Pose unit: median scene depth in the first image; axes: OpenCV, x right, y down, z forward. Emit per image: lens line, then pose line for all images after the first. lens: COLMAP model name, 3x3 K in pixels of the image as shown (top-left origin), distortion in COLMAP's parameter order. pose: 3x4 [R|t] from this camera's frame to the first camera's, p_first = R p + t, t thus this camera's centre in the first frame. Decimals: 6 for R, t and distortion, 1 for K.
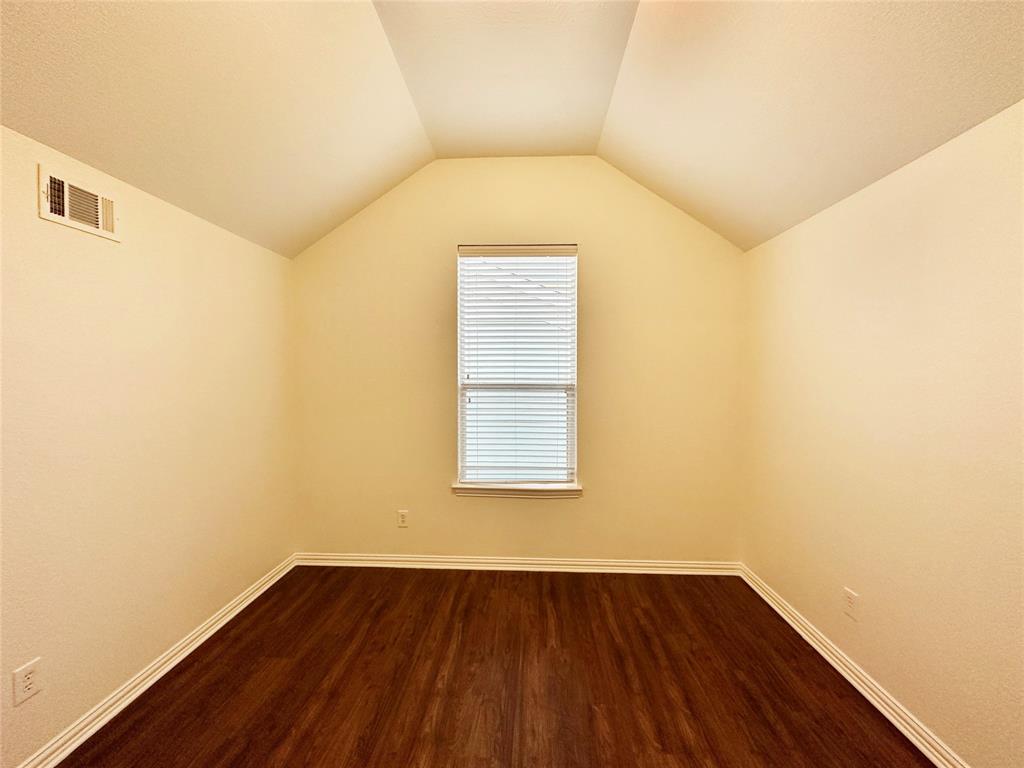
lens RADIAL K [[408.1, 0, 510.7], [0, 408.1, 381.7], [0, 0, 1]] dist [-0.001034, -0.000054]
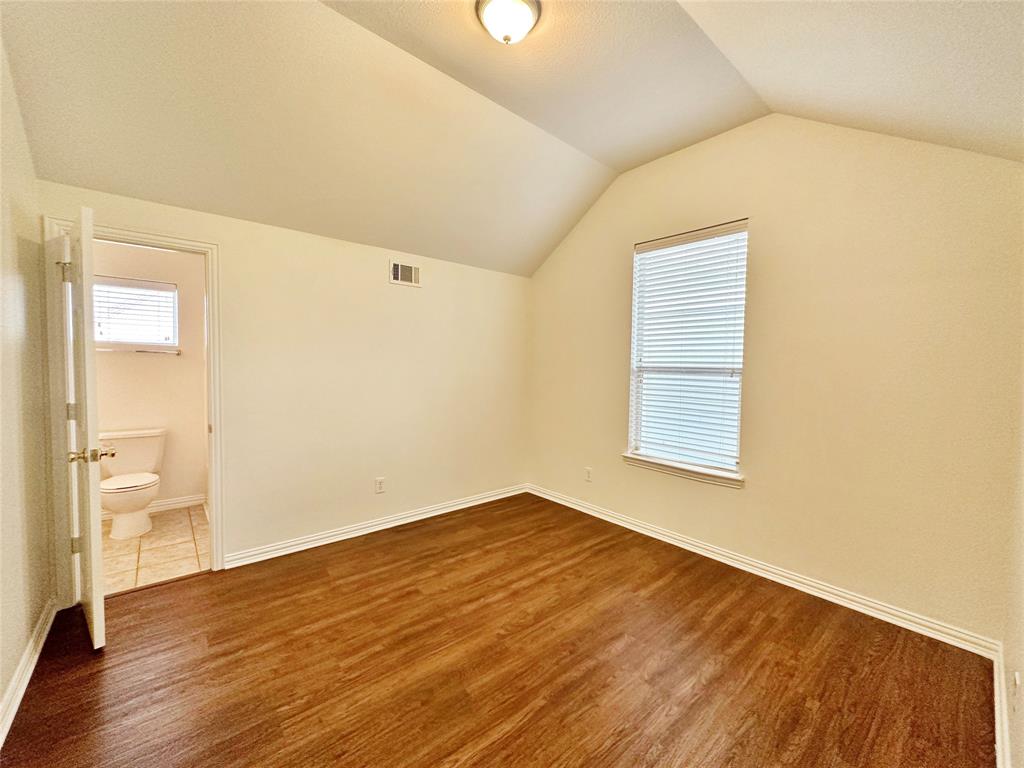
lens RADIAL K [[408.1, 0, 510.7], [0, 408.1, 381.7], [0, 0, 1]] dist [-0.001034, -0.000054]
pose [[0.687013, 0.040478, -0.725517, 0.578185], [-0.033086, 0.999154, 0.024415, 0.039130], [0.725892, 0.007230, 0.687771, -0.036404]]
